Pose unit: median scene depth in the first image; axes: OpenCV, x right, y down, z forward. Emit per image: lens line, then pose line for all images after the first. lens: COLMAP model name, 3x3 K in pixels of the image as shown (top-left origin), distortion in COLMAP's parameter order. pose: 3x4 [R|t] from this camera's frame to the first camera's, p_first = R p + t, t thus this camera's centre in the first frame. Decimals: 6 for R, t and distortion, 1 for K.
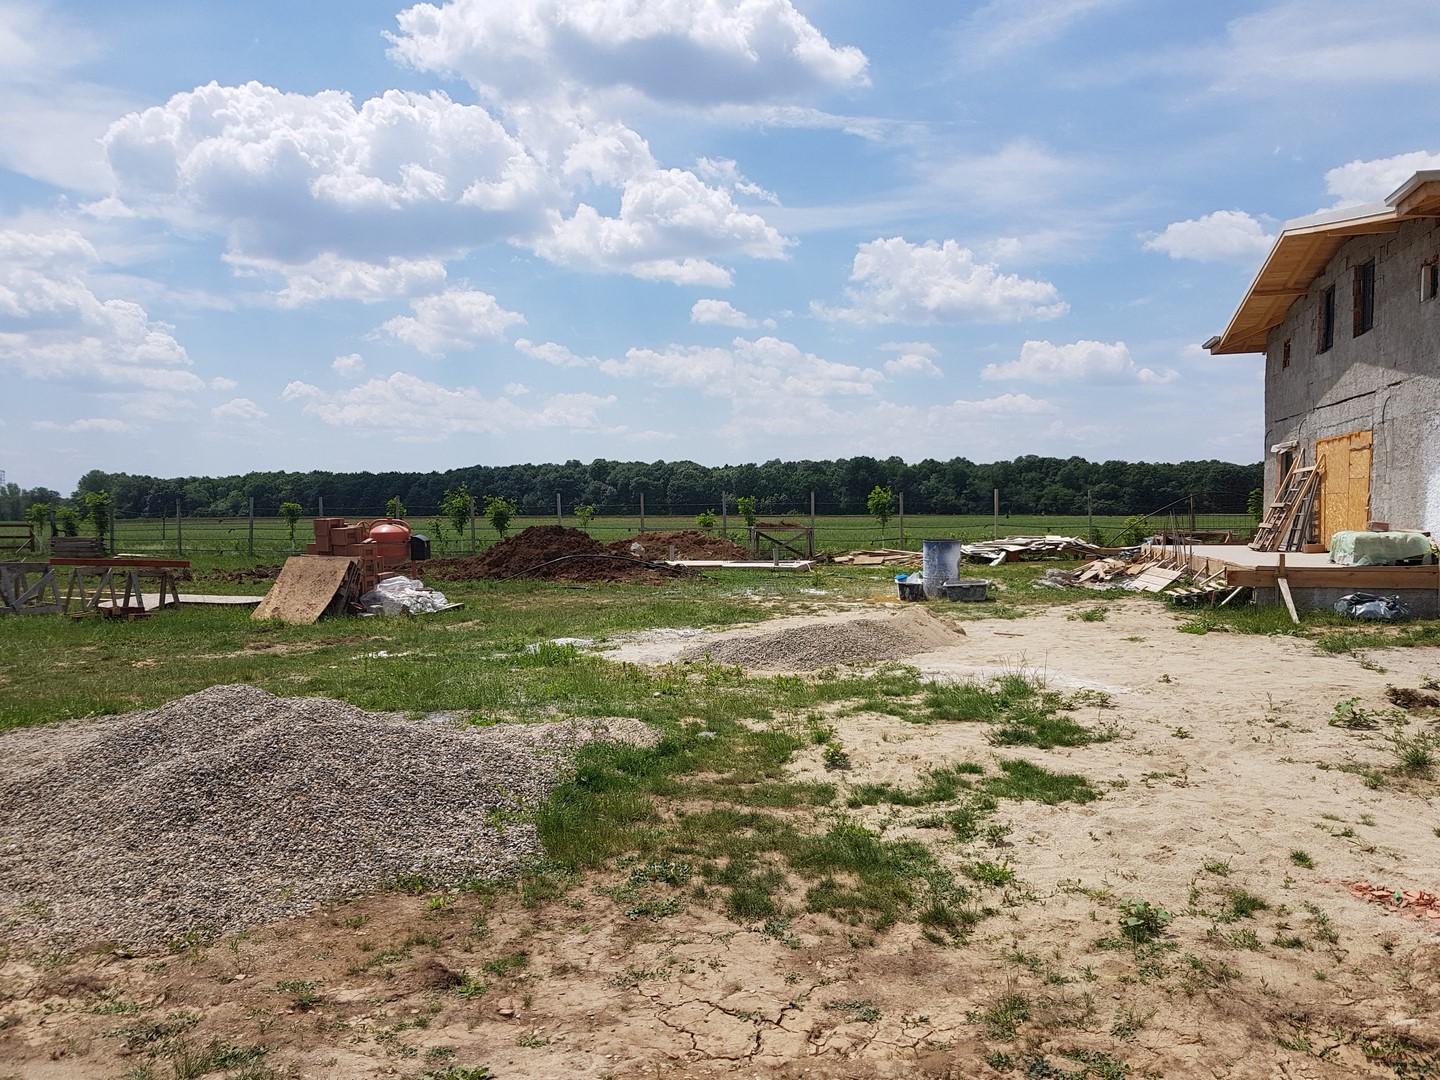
lens RADIAL K [[1125.4, 0, 720.0], [0, 1125.4, 540.0], [0, 0, 1]] dist [-0.017448, 0.008197]
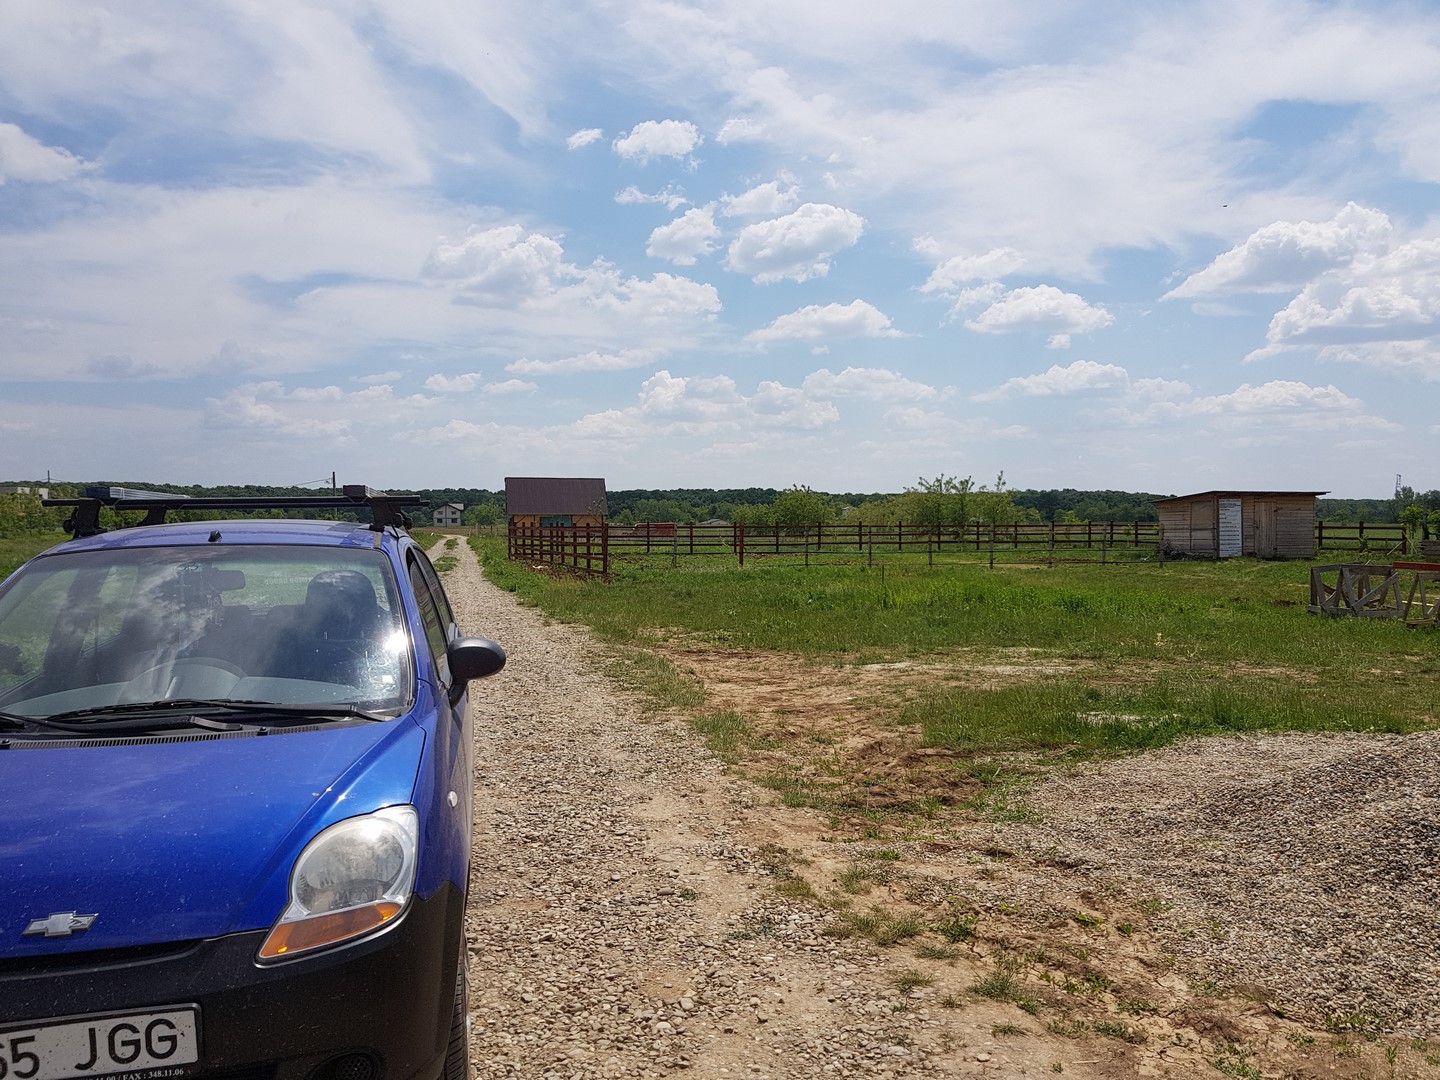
lens RADIAL K [[1125.4, 0, 720.0], [0, 1125.4, 540.0], [0, 0, 1]] dist [-0.017448, 0.008197]
pose [[0.455638, 0.018663, -0.889969, 0.045381], [-0.020454, 0.999736, 0.010493, -0.003789], [0.889930, 0.013422, 0.455900, 0.171431]]
